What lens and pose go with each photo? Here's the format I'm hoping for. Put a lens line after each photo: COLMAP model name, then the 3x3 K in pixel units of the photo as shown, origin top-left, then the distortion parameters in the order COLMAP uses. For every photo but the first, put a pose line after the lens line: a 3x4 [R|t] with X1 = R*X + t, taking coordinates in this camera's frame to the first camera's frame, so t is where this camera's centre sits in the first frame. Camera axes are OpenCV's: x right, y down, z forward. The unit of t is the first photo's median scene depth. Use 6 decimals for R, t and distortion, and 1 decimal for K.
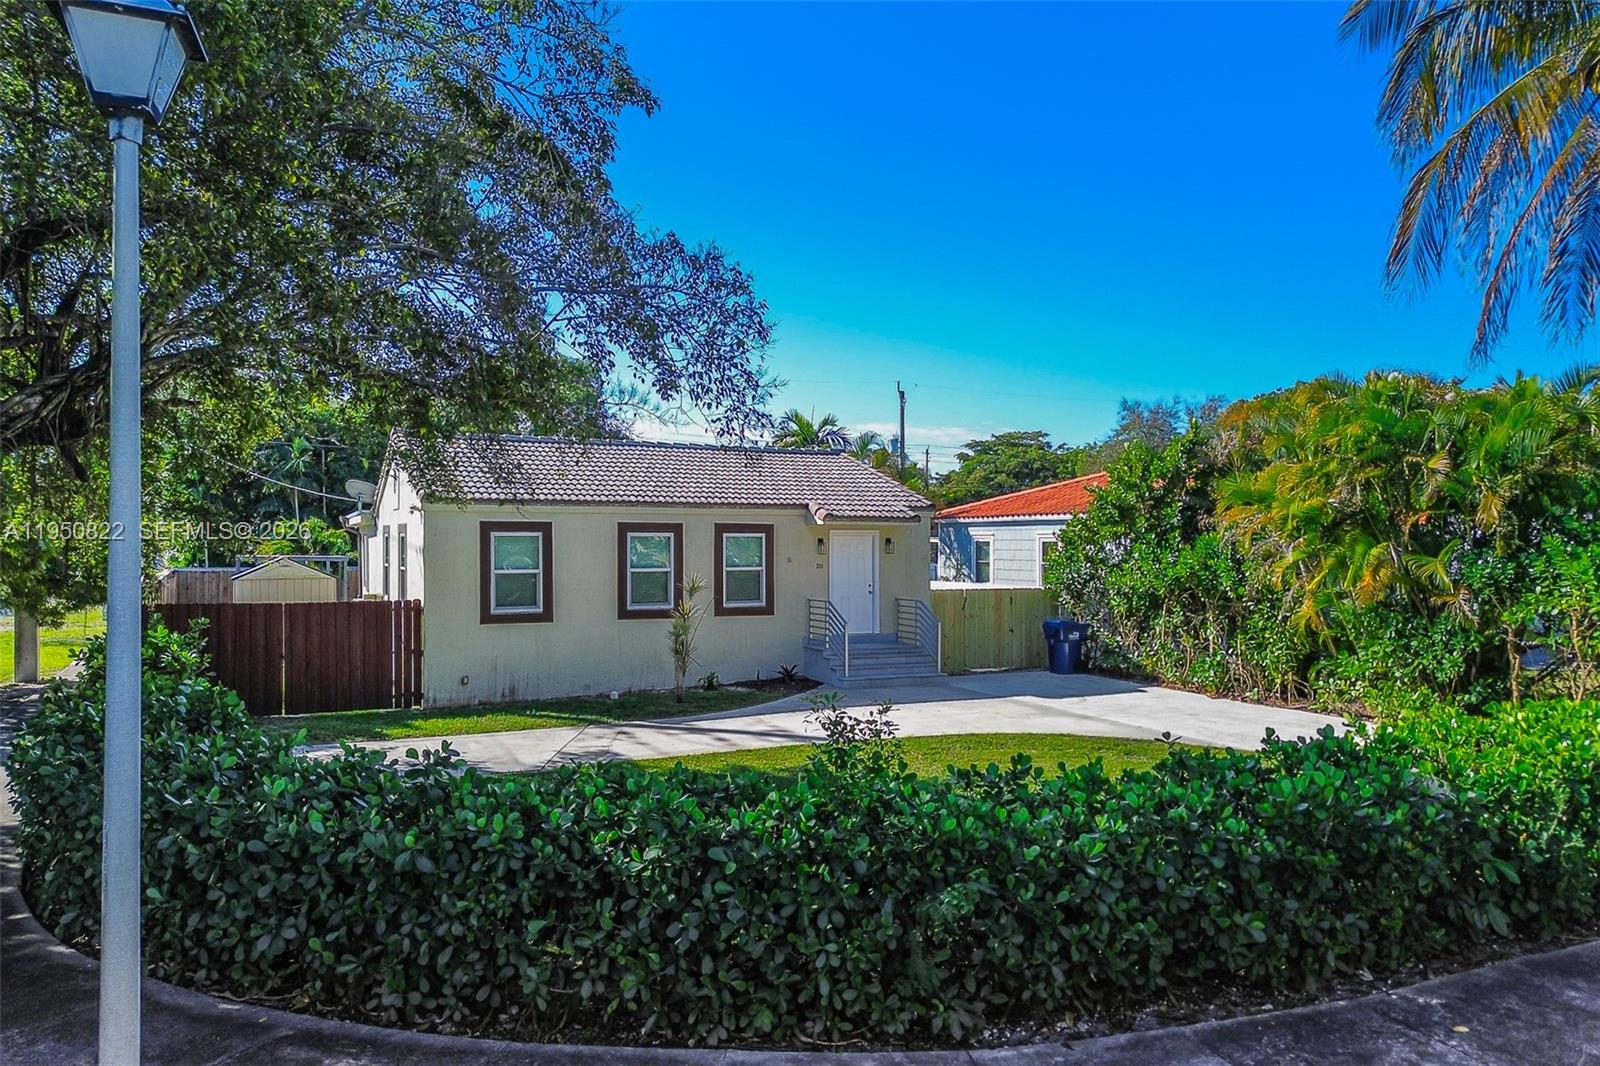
lens RADIAL K [[1134.2, 0, 794.5], [0, 1134.2, 535.6], [0, 0, 1]] dist [0.070332, -0.036536]
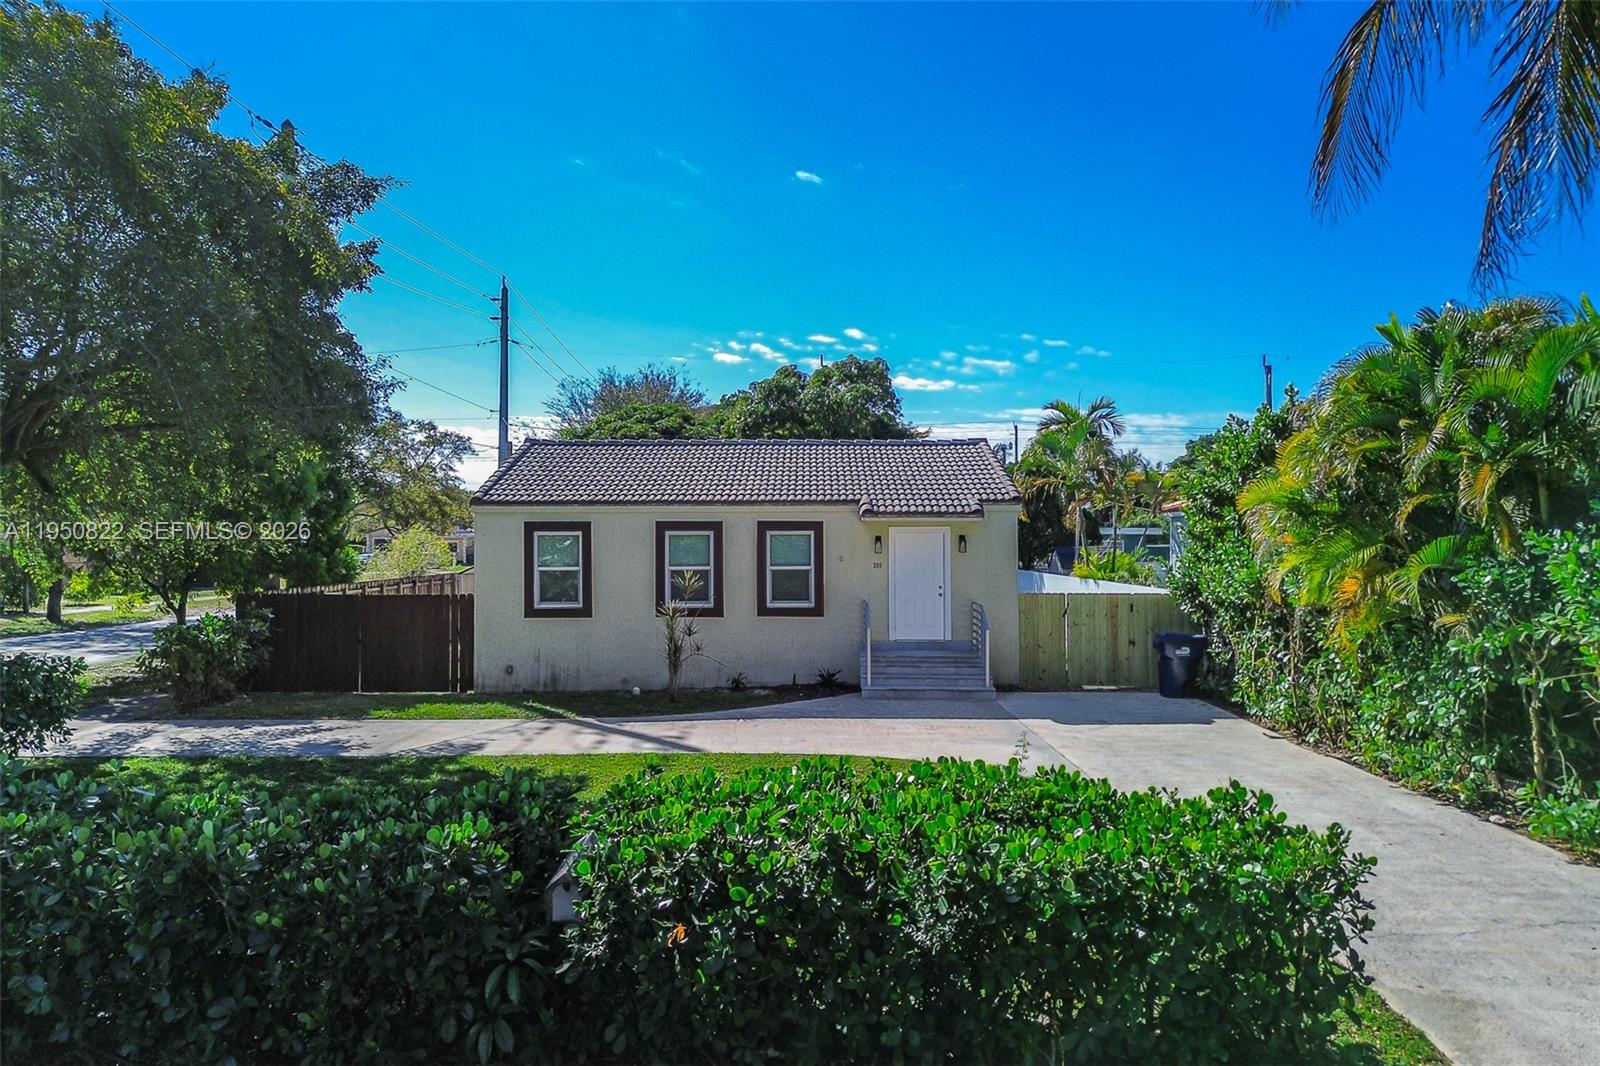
lens RADIAL K [[1134.2, 0, 771.0], [0, 1134.2, 514.9], [0, 0, 1]] dist [0.070332, -0.036536]
pose [[0.898451, -0.013518, -0.438866, 0.382789], [0.004830, 0.999770, -0.020906, 0.004575], [0.439048, 0.016663, 0.898309, 0.131070]]
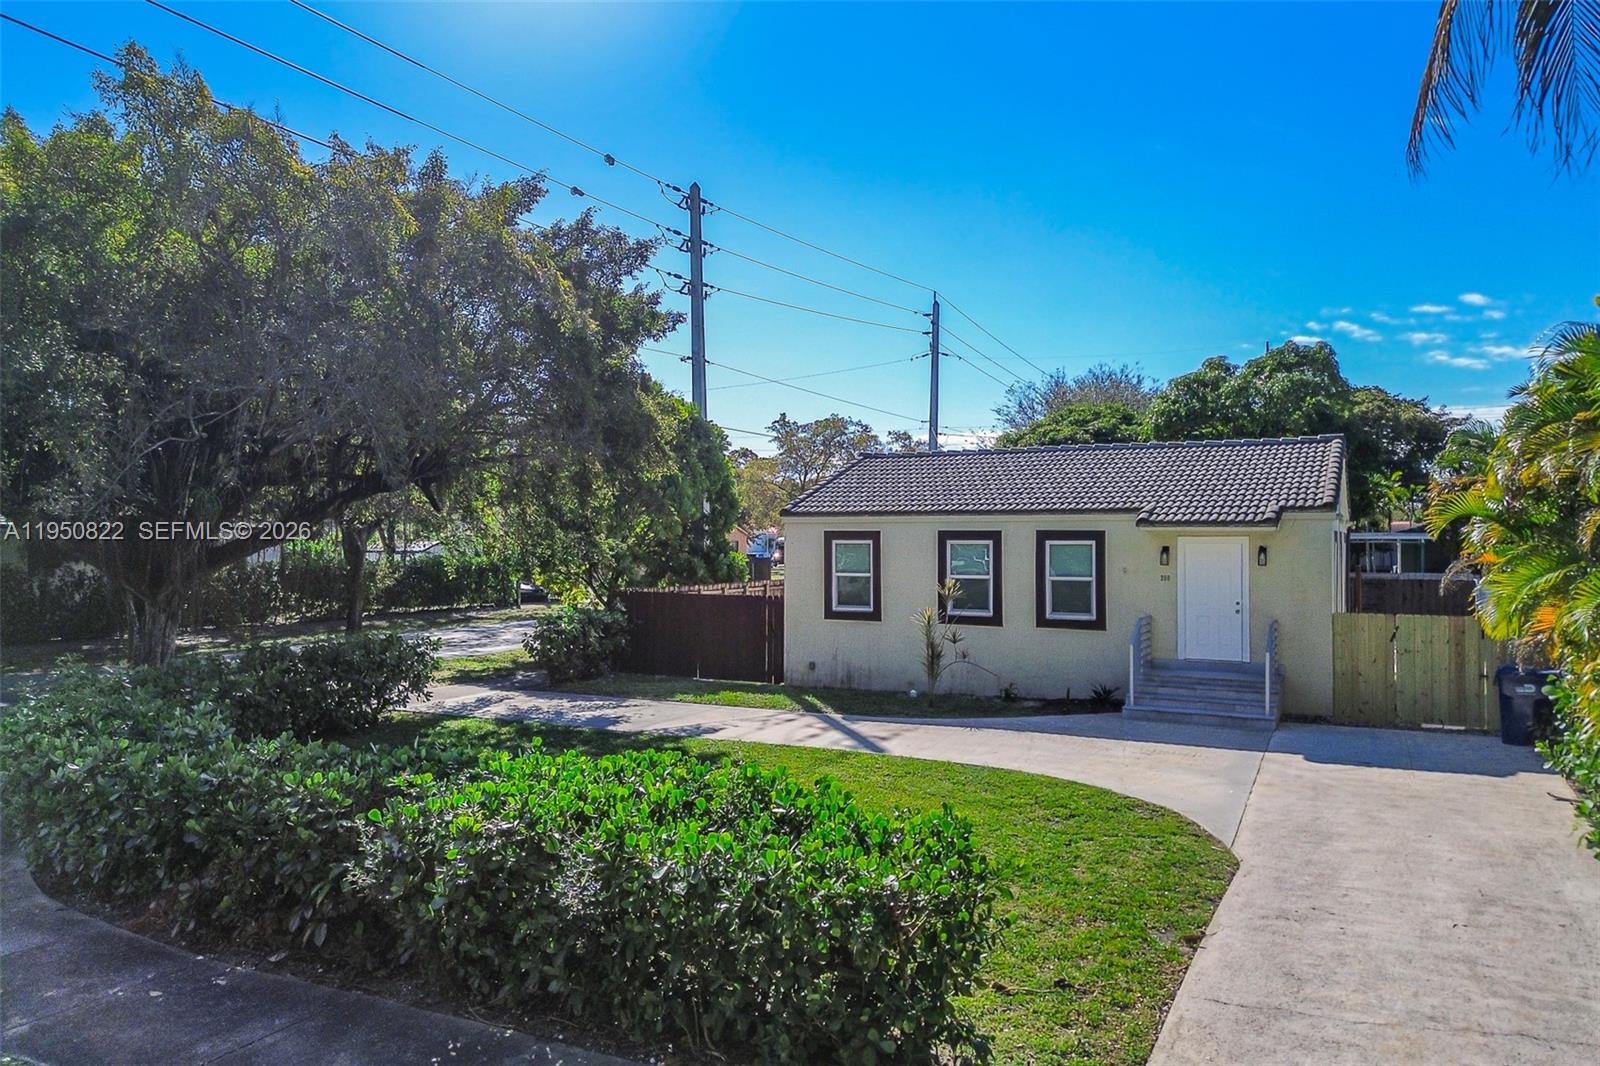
lens RADIAL K [[1134.2, 0, 785.0], [0, 1134.2, 517.2], [0, 0, 1]] dist [0.070332, -0.036536]
pose [[0.608329, -0.016770, -0.793508, 0.589821], [0.000057, 0.999778, -0.021085, -0.001712], [0.793685, 0.012782, 0.608195, 0.247747]]
